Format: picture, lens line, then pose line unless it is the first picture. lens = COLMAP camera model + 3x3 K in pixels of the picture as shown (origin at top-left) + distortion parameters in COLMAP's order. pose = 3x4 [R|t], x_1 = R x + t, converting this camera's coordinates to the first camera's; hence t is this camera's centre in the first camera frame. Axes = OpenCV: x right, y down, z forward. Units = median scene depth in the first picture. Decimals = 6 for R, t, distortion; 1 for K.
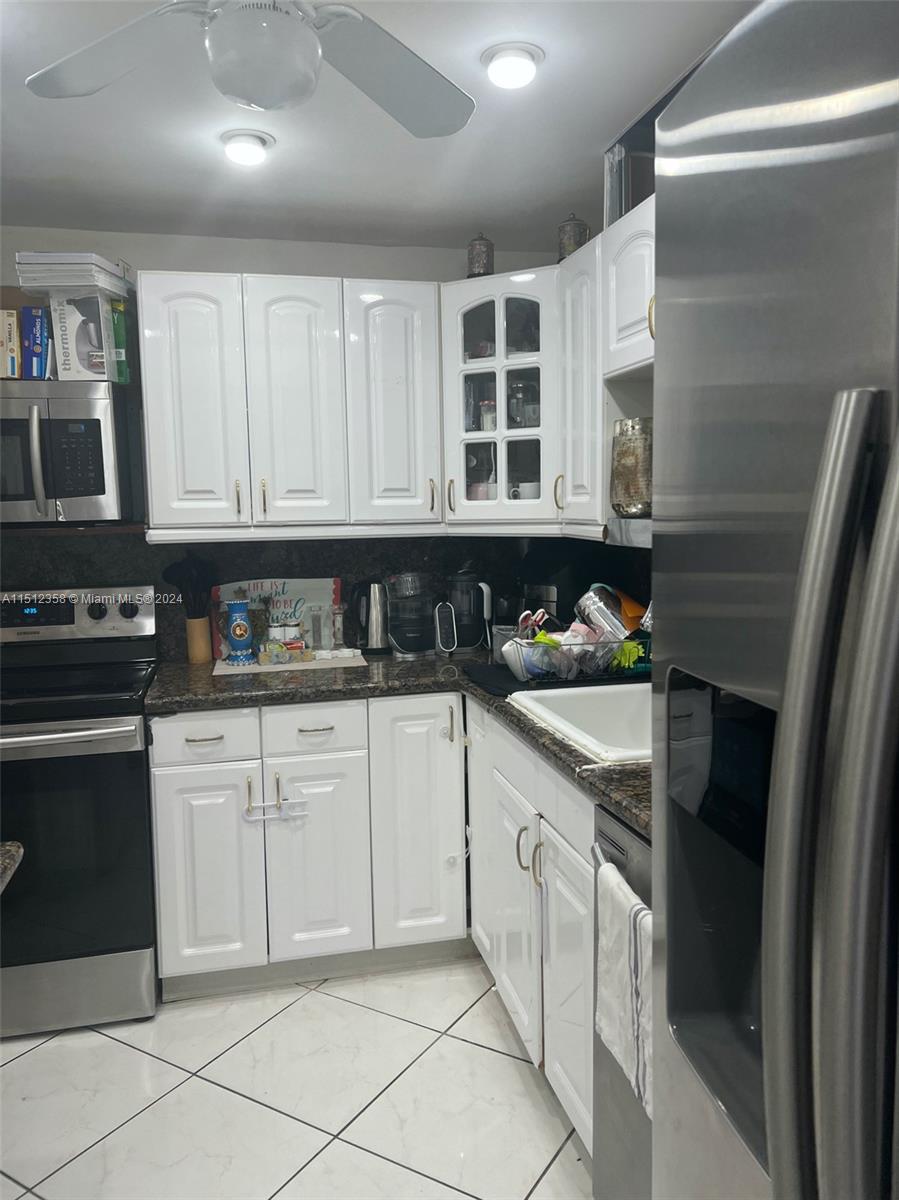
lens RADIAL K [[904.3, 0, 449.8], [0, 904.3, 599.4], [0, 0, 1]] dist [0.000985, 0.002506]
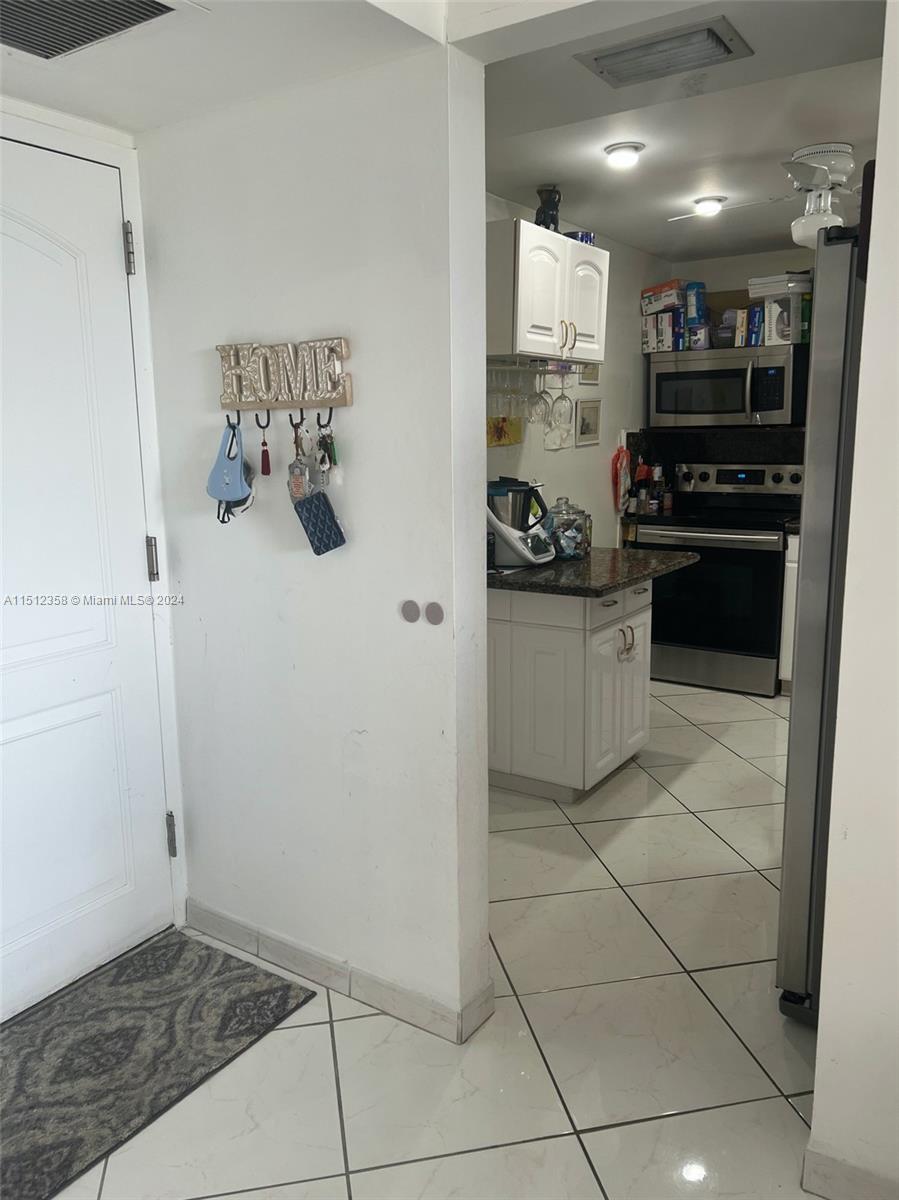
lens RADIAL K [[904.3, 0, 449.7], [0, 904.3, 599.0], [0, 0, 1]] dist [0.000985, 0.002506]
pose [[0.678288, 0.145842, -0.720177, 0.520887], [-0.069543, 0.988447, 0.134671, 0.059558], [0.731498, -0.041262, 0.680594, -0.720081]]
